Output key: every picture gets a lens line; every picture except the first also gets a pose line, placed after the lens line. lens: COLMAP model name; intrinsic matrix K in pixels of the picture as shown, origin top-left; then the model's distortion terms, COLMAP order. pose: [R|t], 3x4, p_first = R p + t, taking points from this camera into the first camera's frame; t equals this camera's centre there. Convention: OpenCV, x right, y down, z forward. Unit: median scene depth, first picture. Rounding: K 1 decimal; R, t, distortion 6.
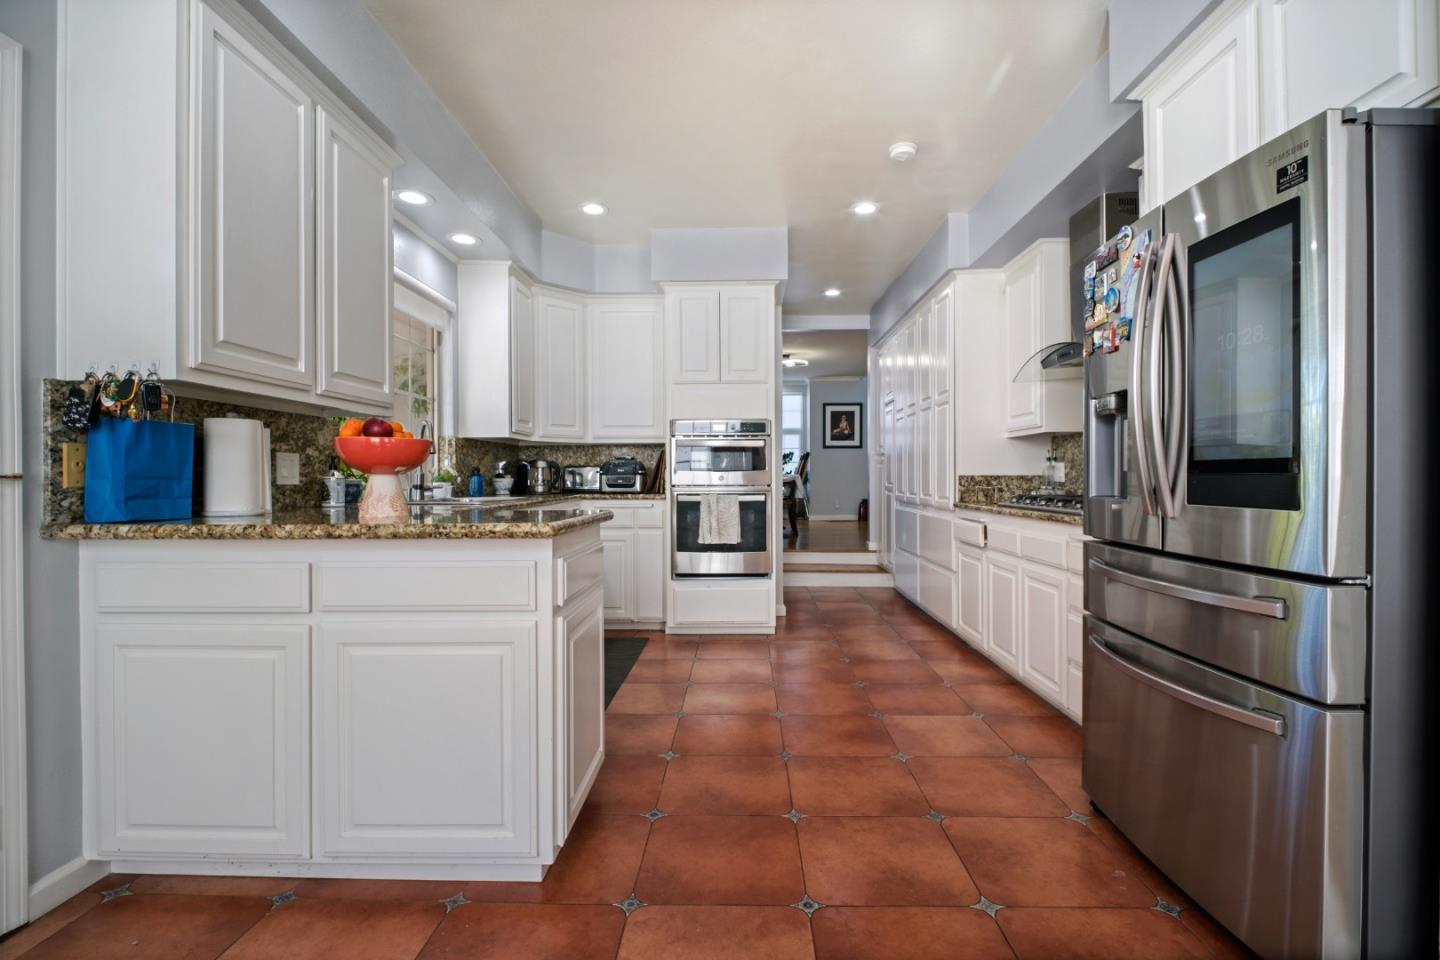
lens RADIAL K [[657.6, 0, 733.5], [0, 657.6, 476.0], [0, 0, 1]] dist [-0.000124, -0.005996]
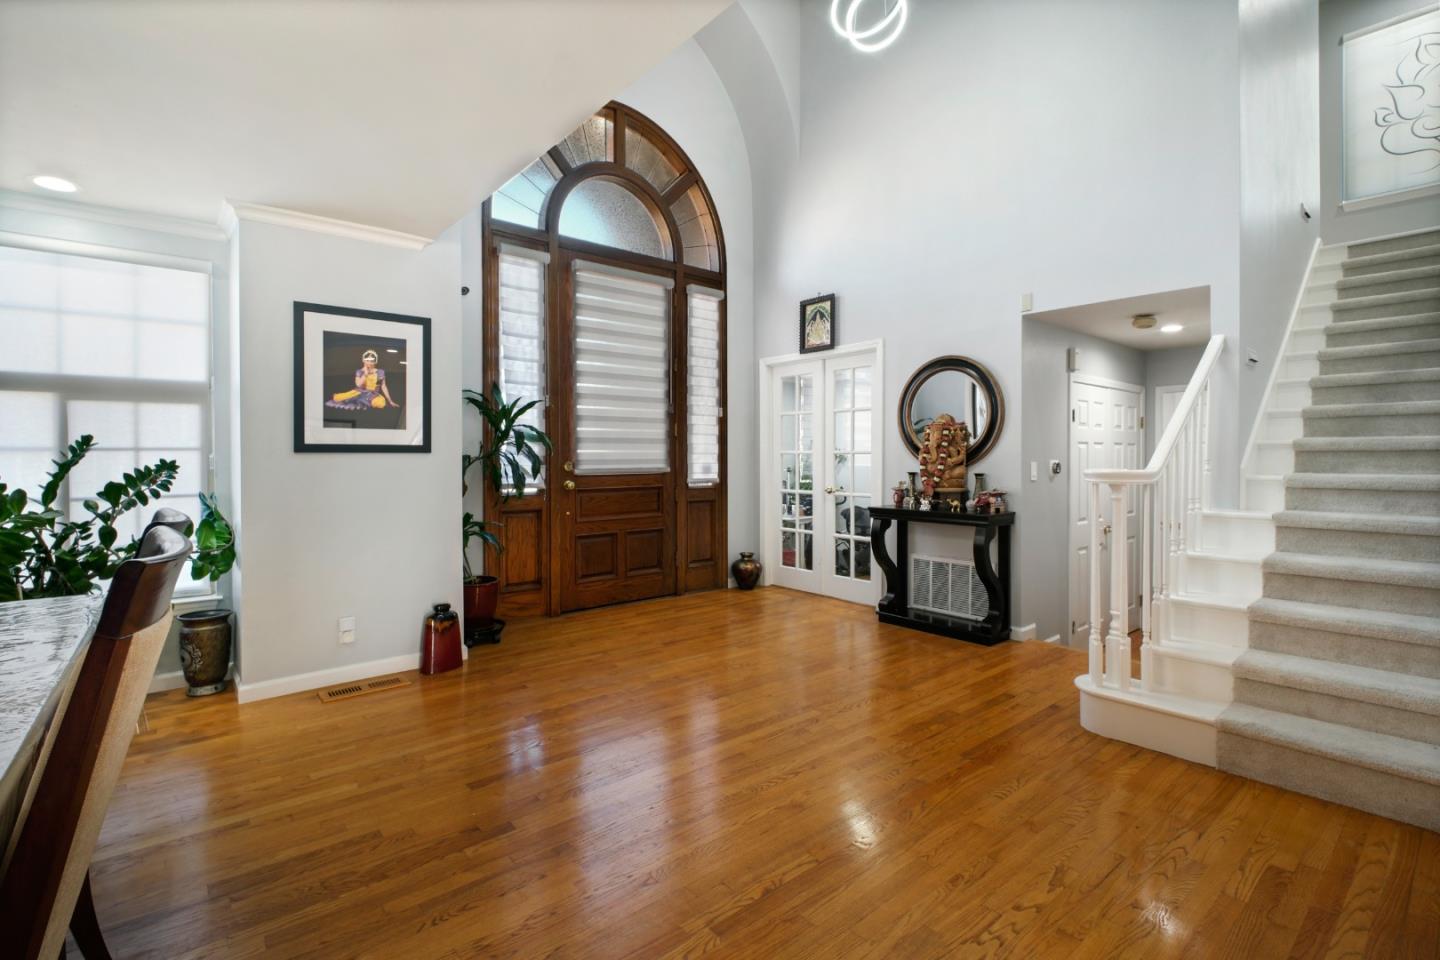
lens RADIAL K [[657.6, 0, 722.4], [0, 657.6, 466.6], [0, 0, 1]] dist [-0.000124, -0.005996]
pose [[0.759157, -0.005499, 0.650884, 0.425216], [0.003311, 0.999984, 0.004586, -0.171810], [-0.650899, -0.001327, 0.759163, 3.059978]]
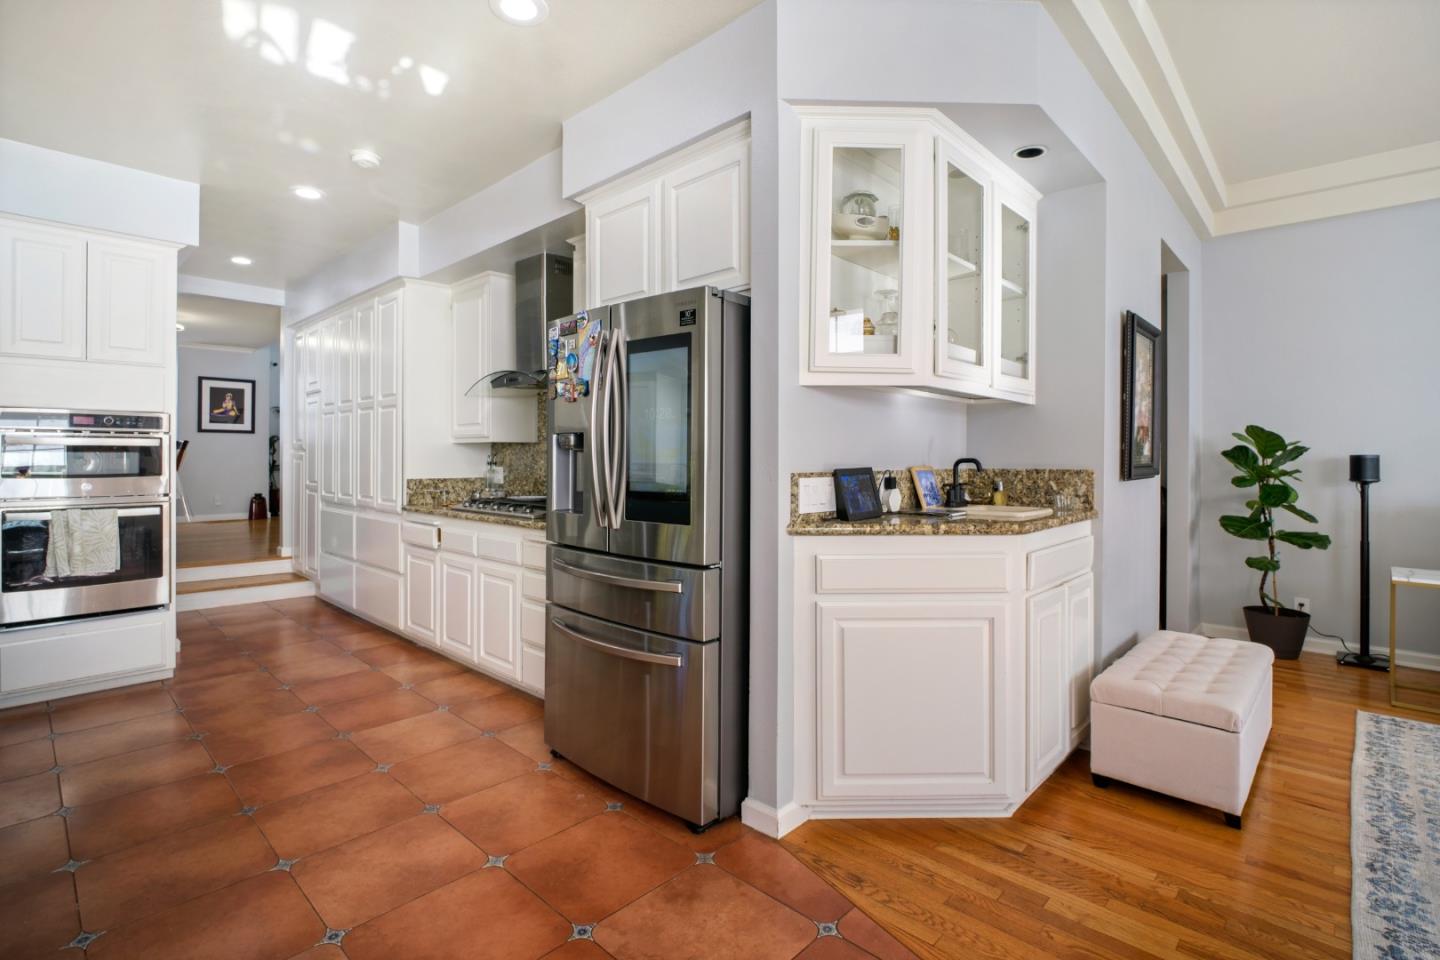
lens RADIAL K [[657.6, 0, 715.4], [0, 657.6, 457.5], [0, 0, 1]] dist [-0.000124, -0.005996]
pose [[0.677691, 0.007180, 0.735312, -0.116592], [-0.004212, 0.999974, -0.005882, -0.042364], [-0.735335, 0.000889, 0.677704, -0.060752]]
